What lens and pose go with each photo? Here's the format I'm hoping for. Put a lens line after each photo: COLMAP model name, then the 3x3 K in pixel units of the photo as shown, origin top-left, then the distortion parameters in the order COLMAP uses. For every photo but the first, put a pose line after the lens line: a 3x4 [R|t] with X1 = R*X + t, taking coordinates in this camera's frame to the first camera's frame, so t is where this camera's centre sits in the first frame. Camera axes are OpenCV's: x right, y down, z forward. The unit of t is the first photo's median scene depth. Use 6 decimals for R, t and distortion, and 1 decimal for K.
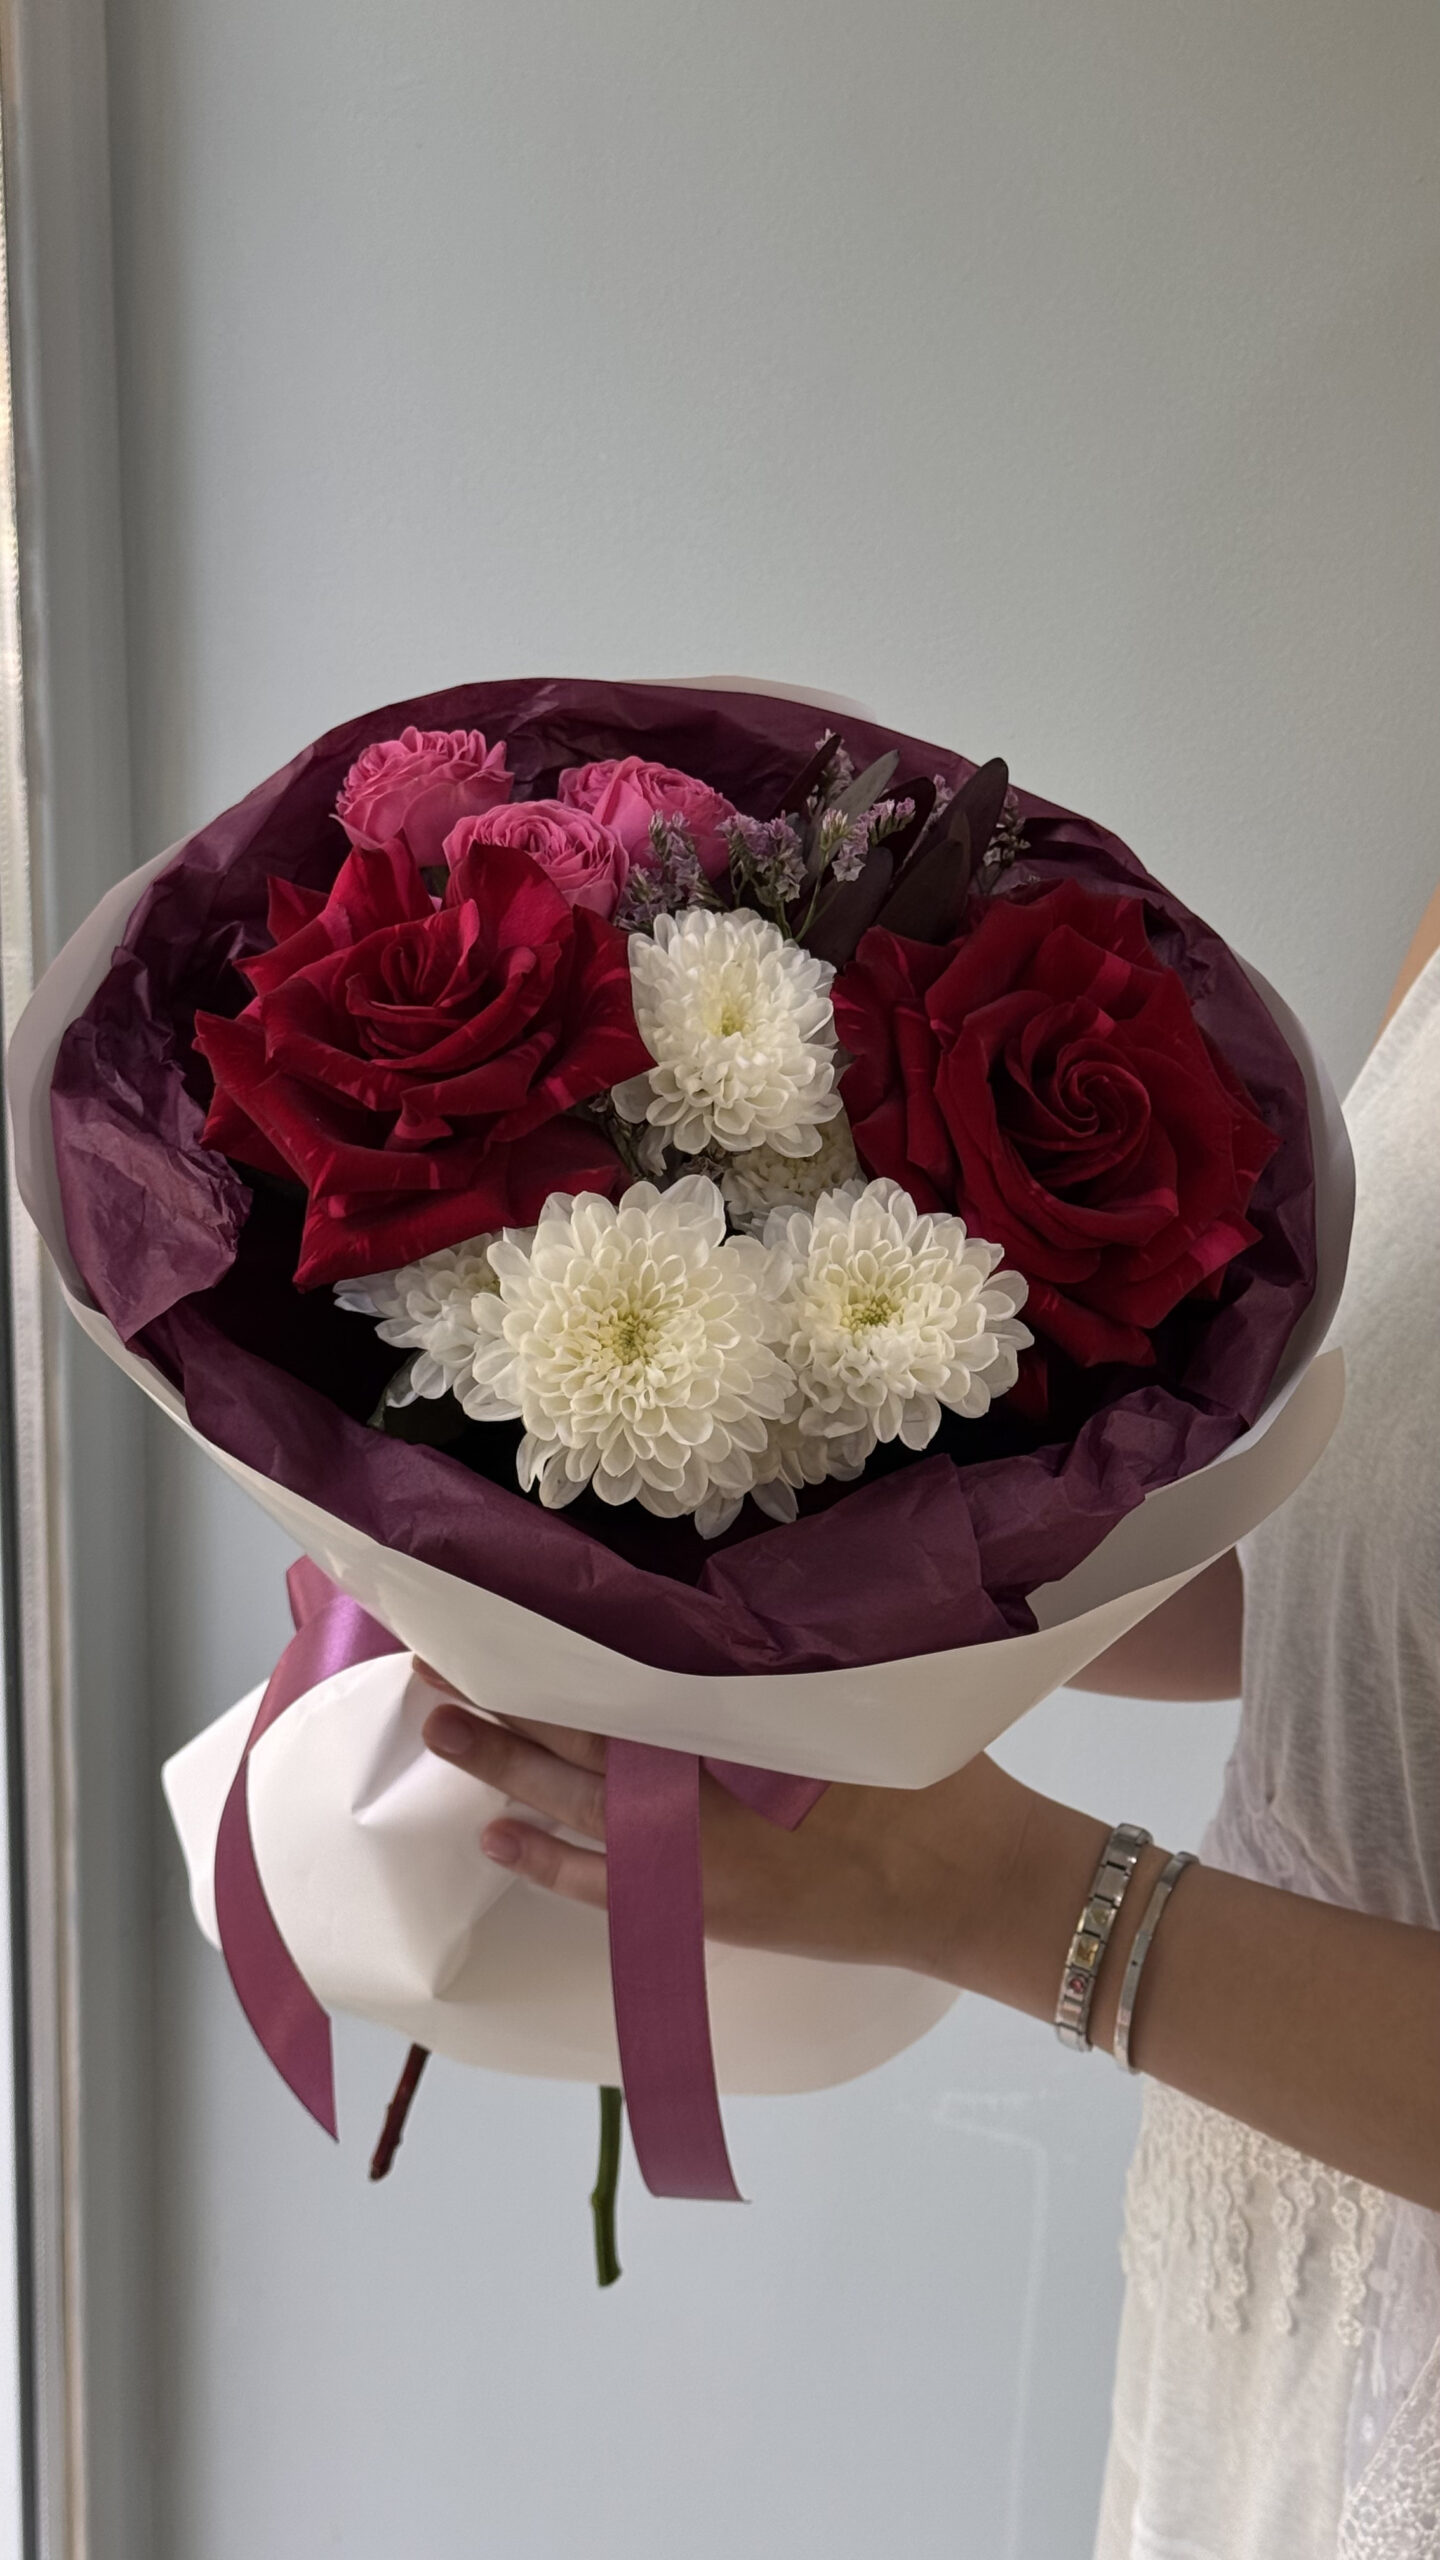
lens RADIAL K [[3553.8, 0, 720.0], [0, 3553.8, 1280.0], [0, 0, 1]] dist [0.223511, -0.036346]
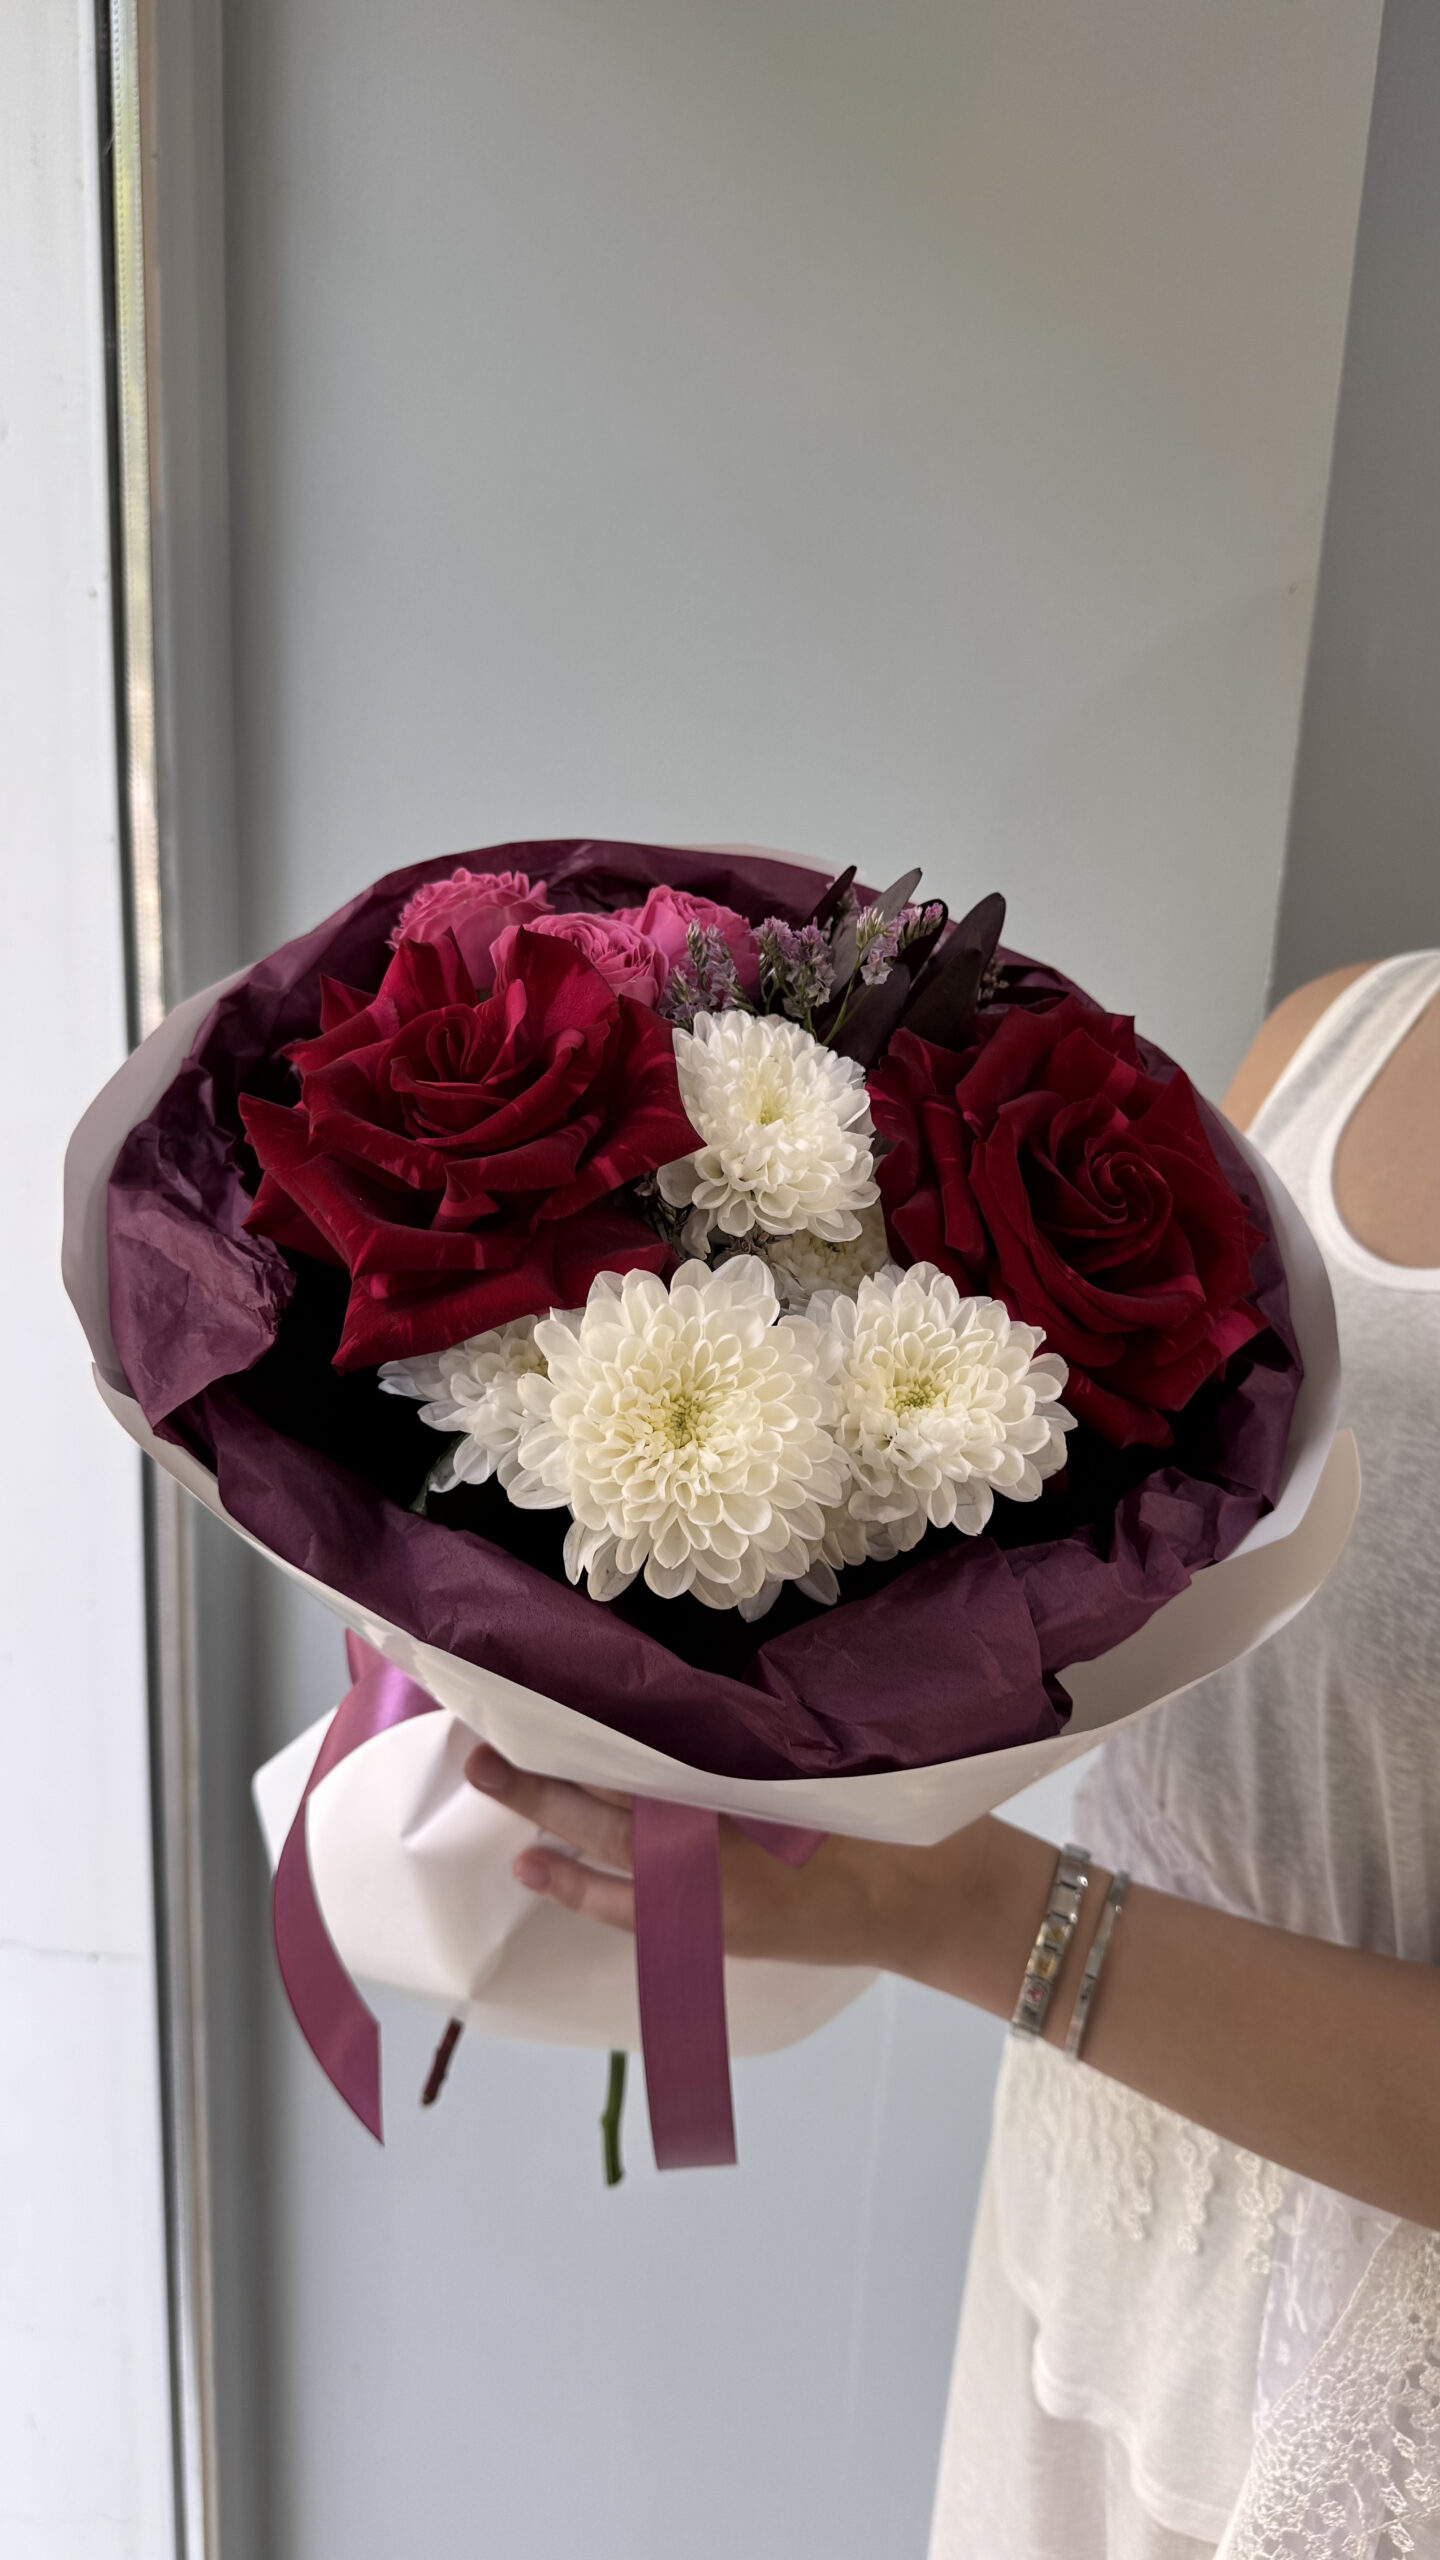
lens RADIAL K [[2362.2, 0, 732.3], [0, 2362.2, 1223.0], [0, 0, 1]] dist [0.168033, 0.002729]
pose [[0.999666, 0.000361, 0.025856, -0.026316], [0.001426, 0.997611, -0.069060, 0.006698], [-0.025819, 0.069074, 0.997277, 0.332629]]
